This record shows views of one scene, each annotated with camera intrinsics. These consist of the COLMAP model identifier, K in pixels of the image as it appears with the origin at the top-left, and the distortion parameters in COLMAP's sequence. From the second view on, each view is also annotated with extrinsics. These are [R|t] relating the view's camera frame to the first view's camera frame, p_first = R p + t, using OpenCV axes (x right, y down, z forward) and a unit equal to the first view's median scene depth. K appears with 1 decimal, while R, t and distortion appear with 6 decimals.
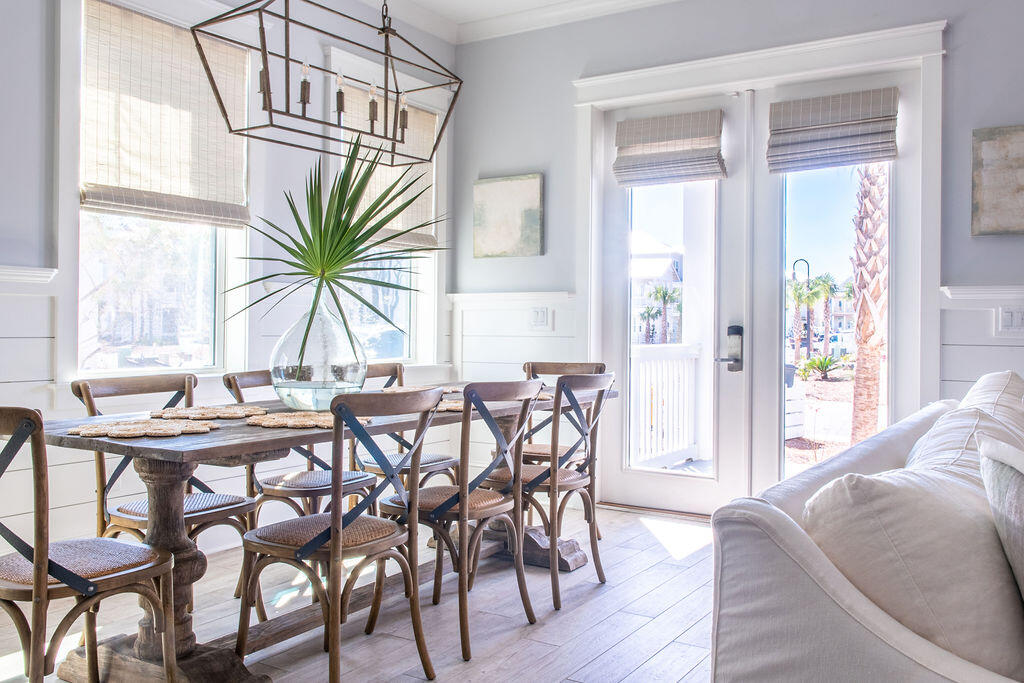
lens RADIAL K [[907.5, 0, 513.8], [0, 907.5, 332.0], [0, 0, 1]] dist [0.011198, 0.009010]
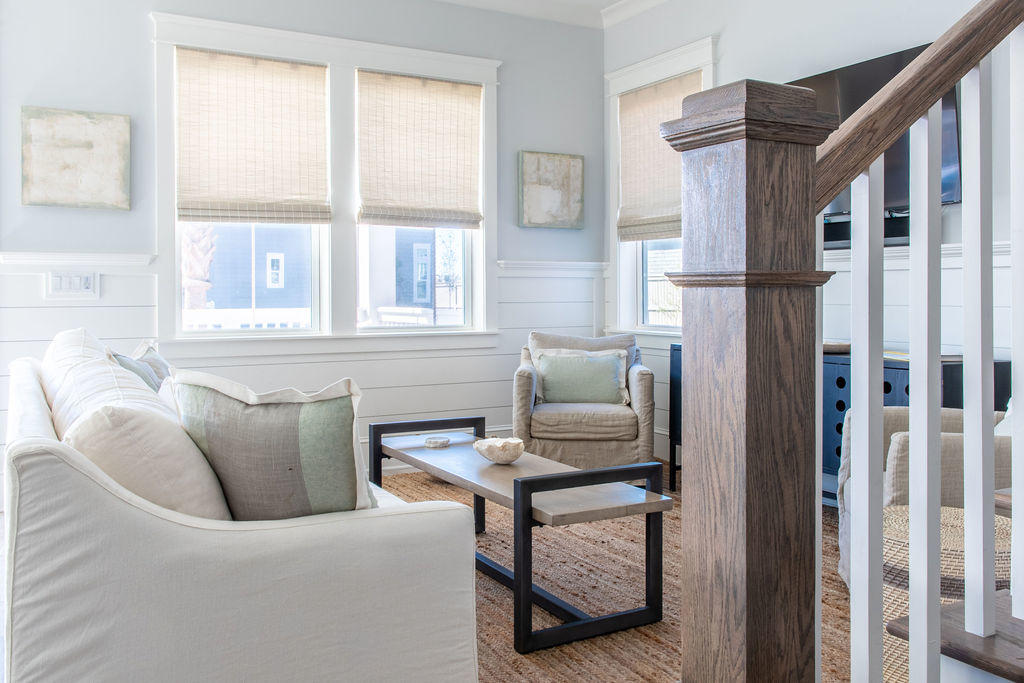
lens RADIAL K [[907.5, 0, 536.0], [0, 907.5, 295.8], [0, 0, 1]] dist [0.011198, 0.009010]
pose [[0.495353, -0.022201, 0.868408, -0.453679], [0.020318, 0.999696, 0.013968, -0.006744], [-0.868454, 0.010725, 0.495653, -0.182240]]
